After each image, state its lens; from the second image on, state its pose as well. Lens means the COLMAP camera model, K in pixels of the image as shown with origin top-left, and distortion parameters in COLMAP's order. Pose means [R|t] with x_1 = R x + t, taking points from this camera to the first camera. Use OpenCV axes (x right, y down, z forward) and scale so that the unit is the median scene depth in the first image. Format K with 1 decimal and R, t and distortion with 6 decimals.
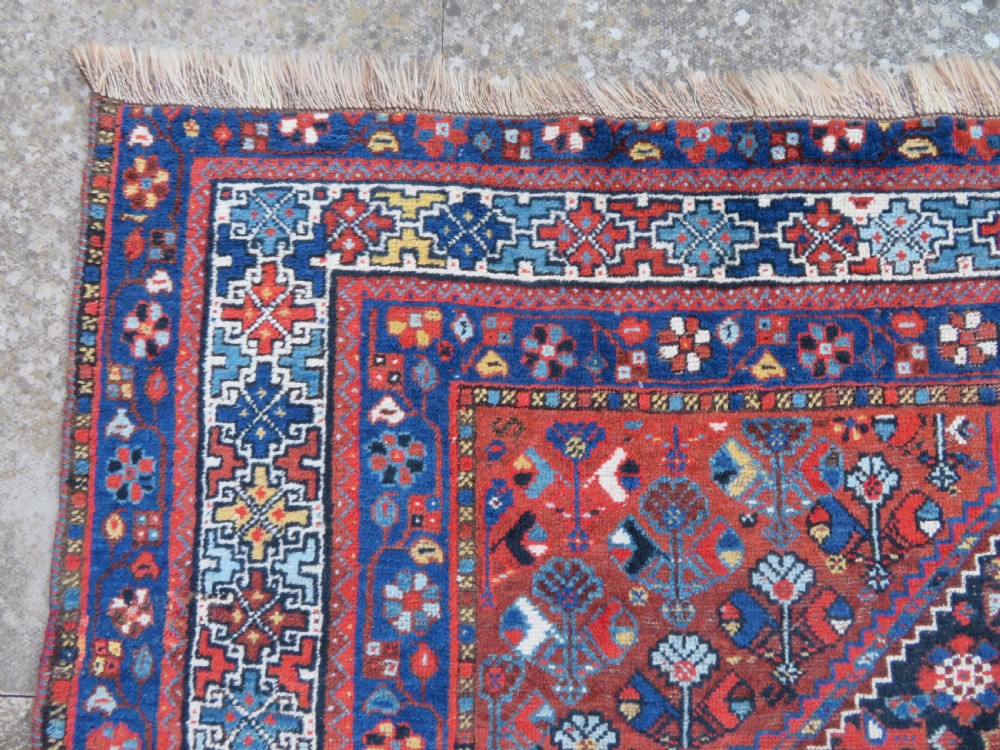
lens RADIAL K [[710.1, 0, 500.0], [0, 710.1, 375.0], [0, 0, 1]] dist [-0.011707, 0.002067]
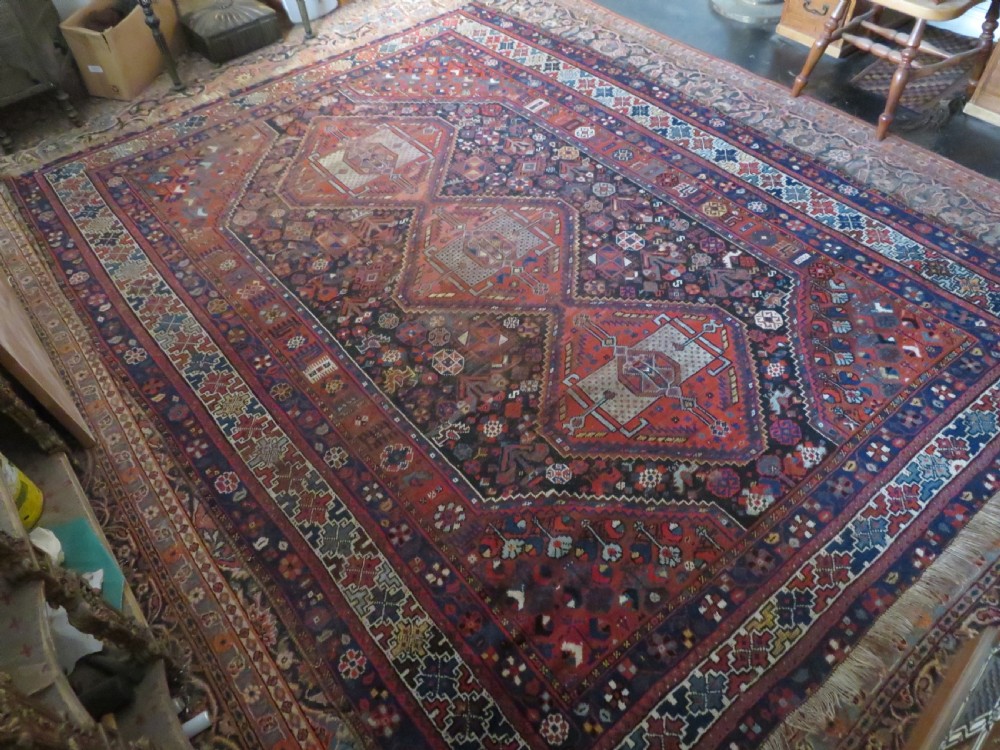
lens RADIAL K [[710.1, 0, 500.0], [0, 710.1, 375.0], [0, 0, 1]] dist [-0.011707, 0.002067]
pose [[-0.786395, 0.522393, -0.329679, 2.314117], [-0.591629, -0.483459, 0.645169, -0.710258], [0.177646, 0.702405, 0.689253, -1.064901]]
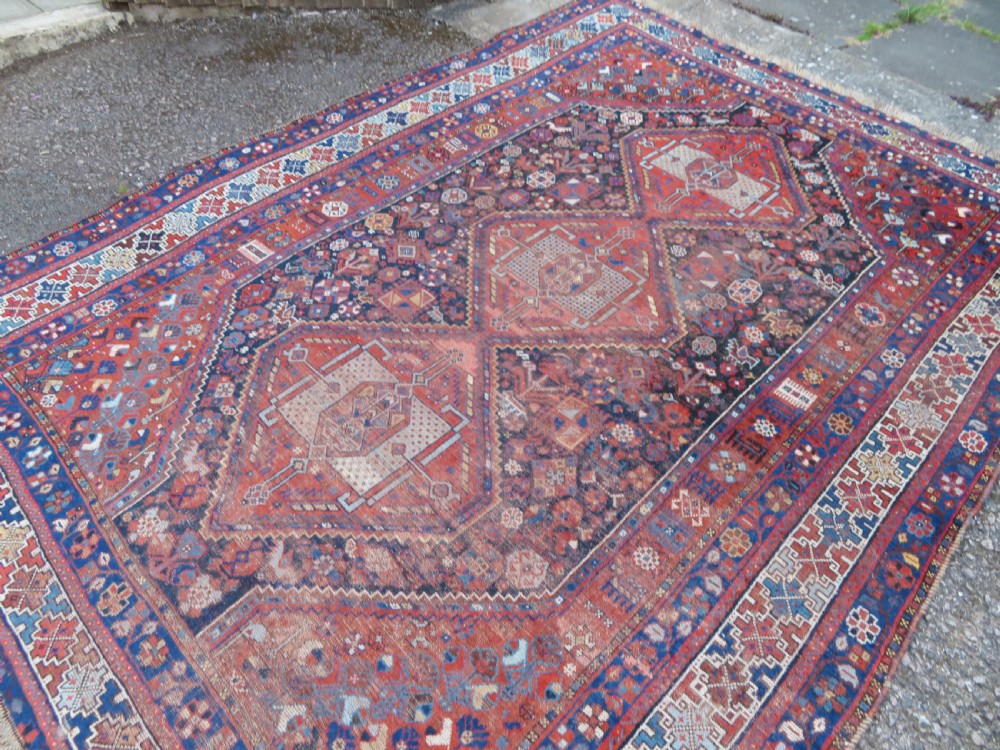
lens RADIAL K [[731.3, 0, 496.3], [0, 731.3, 370.5], [0, 0, 1]] dist [-0.013309, 0.004791]
pose [[0.694195, 0.579544, -0.426876, 2.244425], [-0.717520, 0.604212, -0.346545, 3.096934], [0.057085, 0.546862, 0.835275, -1.466000]]
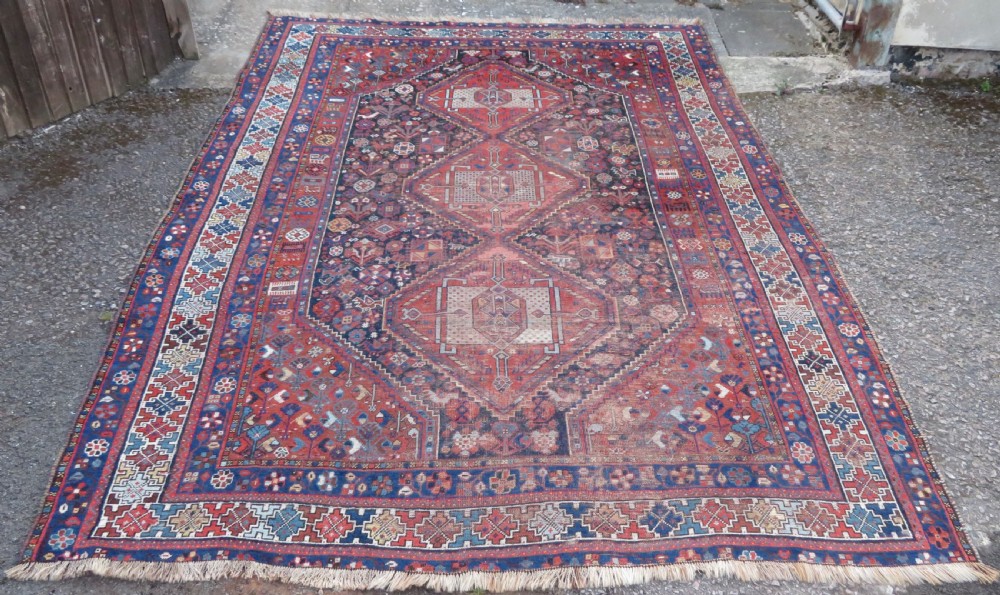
lens RADIAL K [[826.2, 0, 524.5], [0, 826.2, 296.9], [0, 0, 1]] dist [-0.009662, -0.002953]
pose [[0.998182, 0.024937, 0.054872, 0.927952], [0.016706, 0.760263, -0.649401, 4.957978], [-0.057911, 0.649137, 0.758464, -2.201399]]
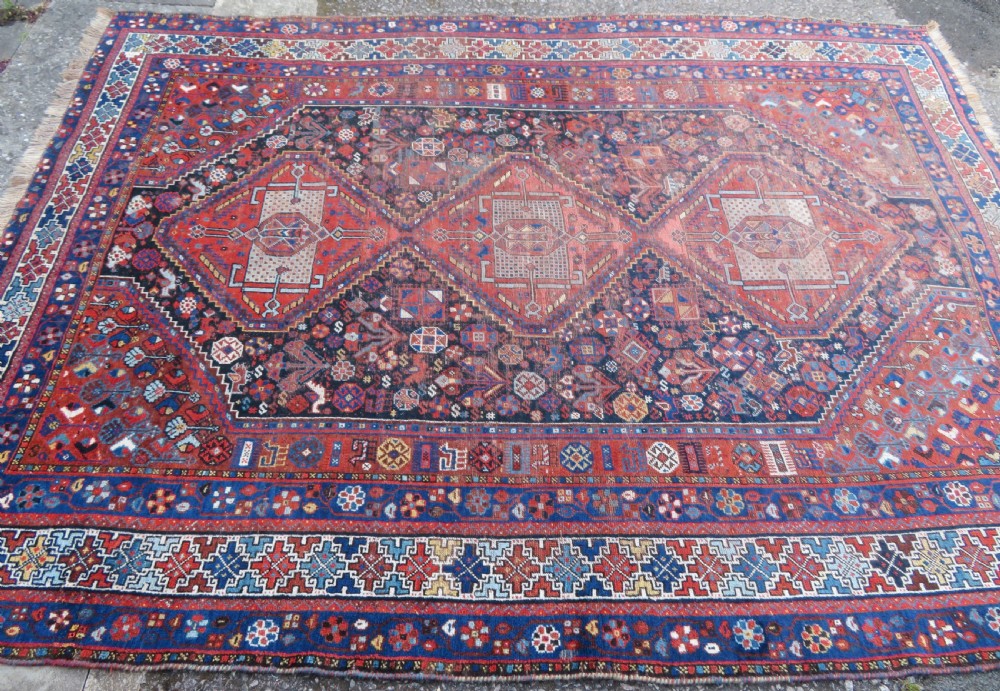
lens RADIAL K [[701.3, 0, 494.2], [0, 701.3, 342.6], [0, 0, 1]] dist [-0.010842, 0.004866]
pose [[-0.002765, -0.810132, 0.586241, -1.024034], [0.983762, 0.103000, 0.146978, 1.156176], [-0.179455, 0.577128, 0.796693, -1.257383]]
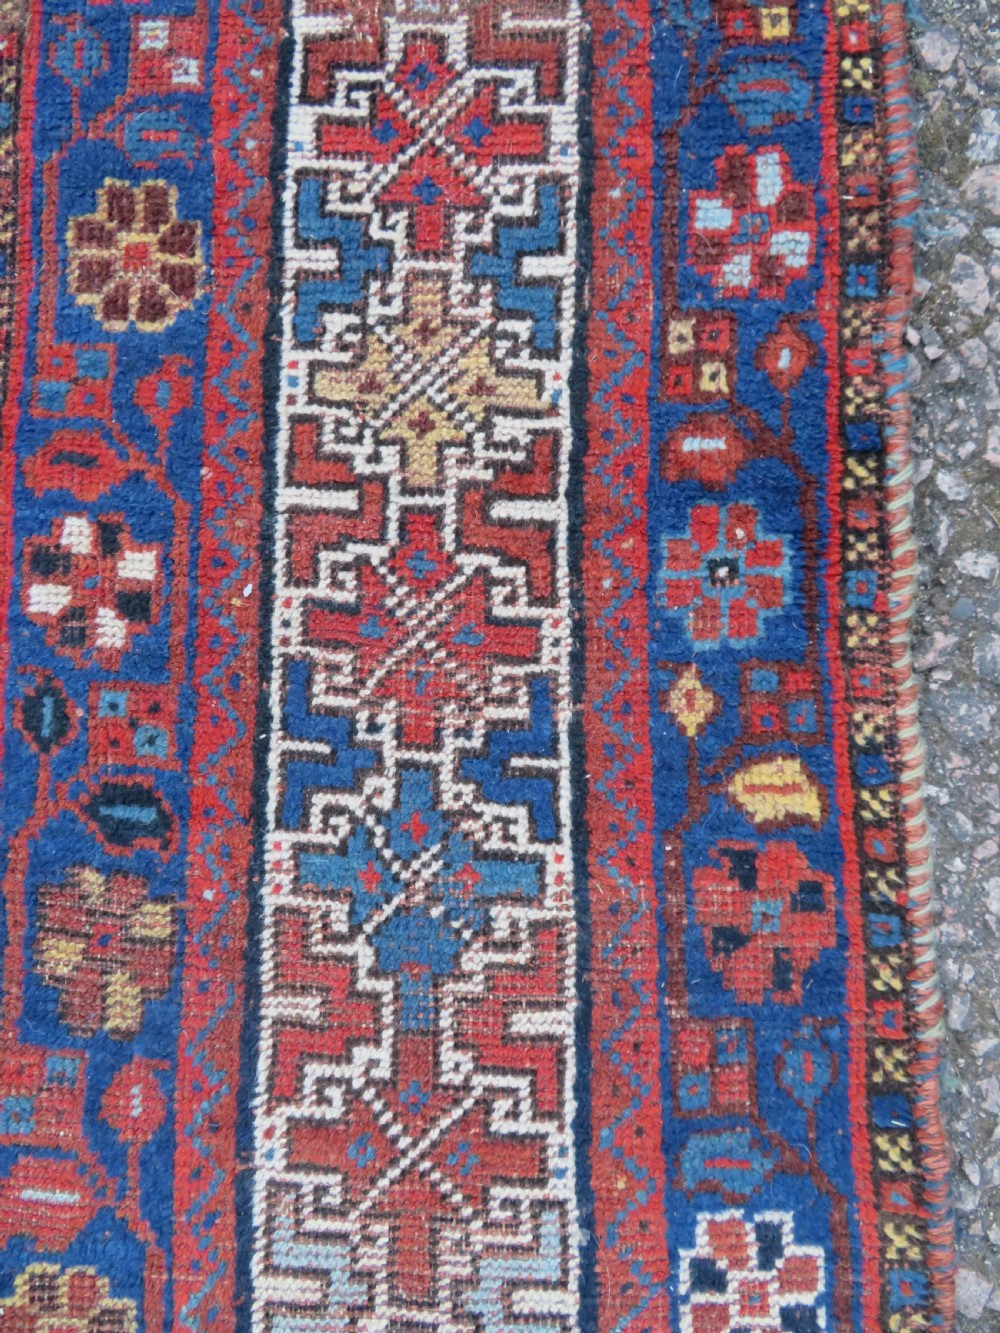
lens RADIAL K [[946.6, 0, 500.0], [0, 946.6, 666.5], [0, 0, 1]] dist [-0.011707, 0.002067]
pose [[0.997463, 0.051335, 0.049314, 2.306951], [-0.055495, 0.994655, 0.087071, 1.718248], [-0.044580, -0.089586, 0.994981, 0.139625]]
